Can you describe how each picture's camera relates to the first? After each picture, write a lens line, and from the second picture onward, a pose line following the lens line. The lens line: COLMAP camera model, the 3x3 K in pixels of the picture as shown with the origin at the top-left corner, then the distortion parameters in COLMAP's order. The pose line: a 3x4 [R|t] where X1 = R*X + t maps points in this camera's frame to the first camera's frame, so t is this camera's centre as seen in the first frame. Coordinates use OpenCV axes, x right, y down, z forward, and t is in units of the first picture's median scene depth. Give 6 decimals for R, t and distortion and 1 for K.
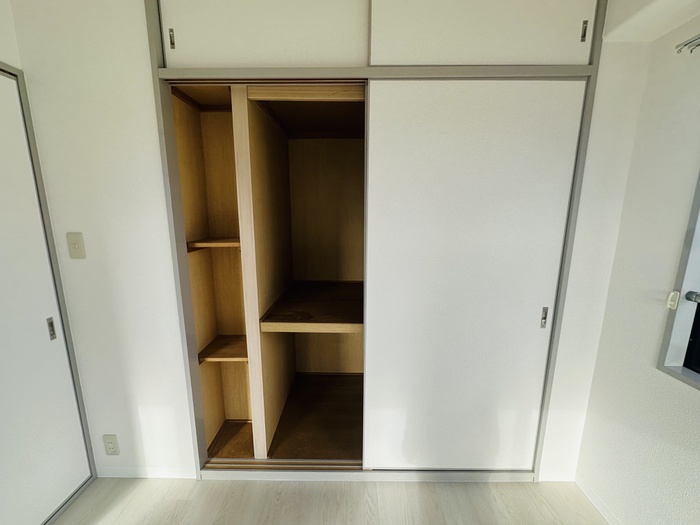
lens RADIAL K [[281.3, 0, 349.3], [0, 281.3, 263.7], [0, 0, 1]] dist [0.000364, 0.000659]
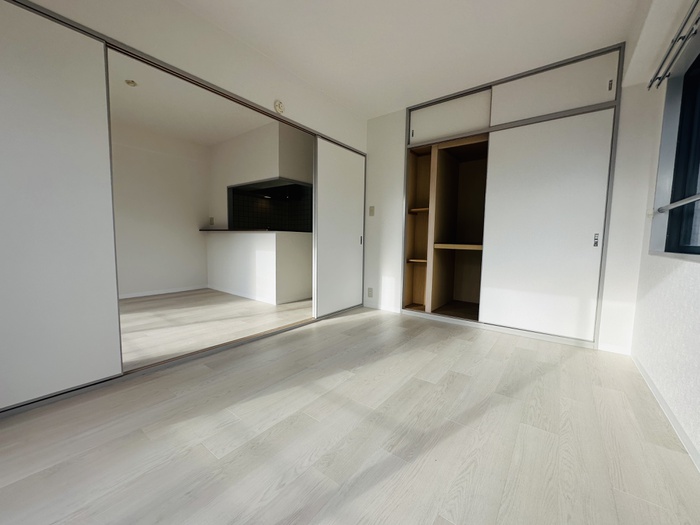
lens RADIAL K [[281.3, 0, 349.3], [0, 281.3, 263.7], [0, 0, 1]] dist [0.000364, 0.000659]
pose [[0.799269, 0.061164, -0.597853, 0.516440], [-0.120127, 0.990991, -0.059214, 0.606545], [0.588845, 0.119146, 0.799416, -1.221556]]
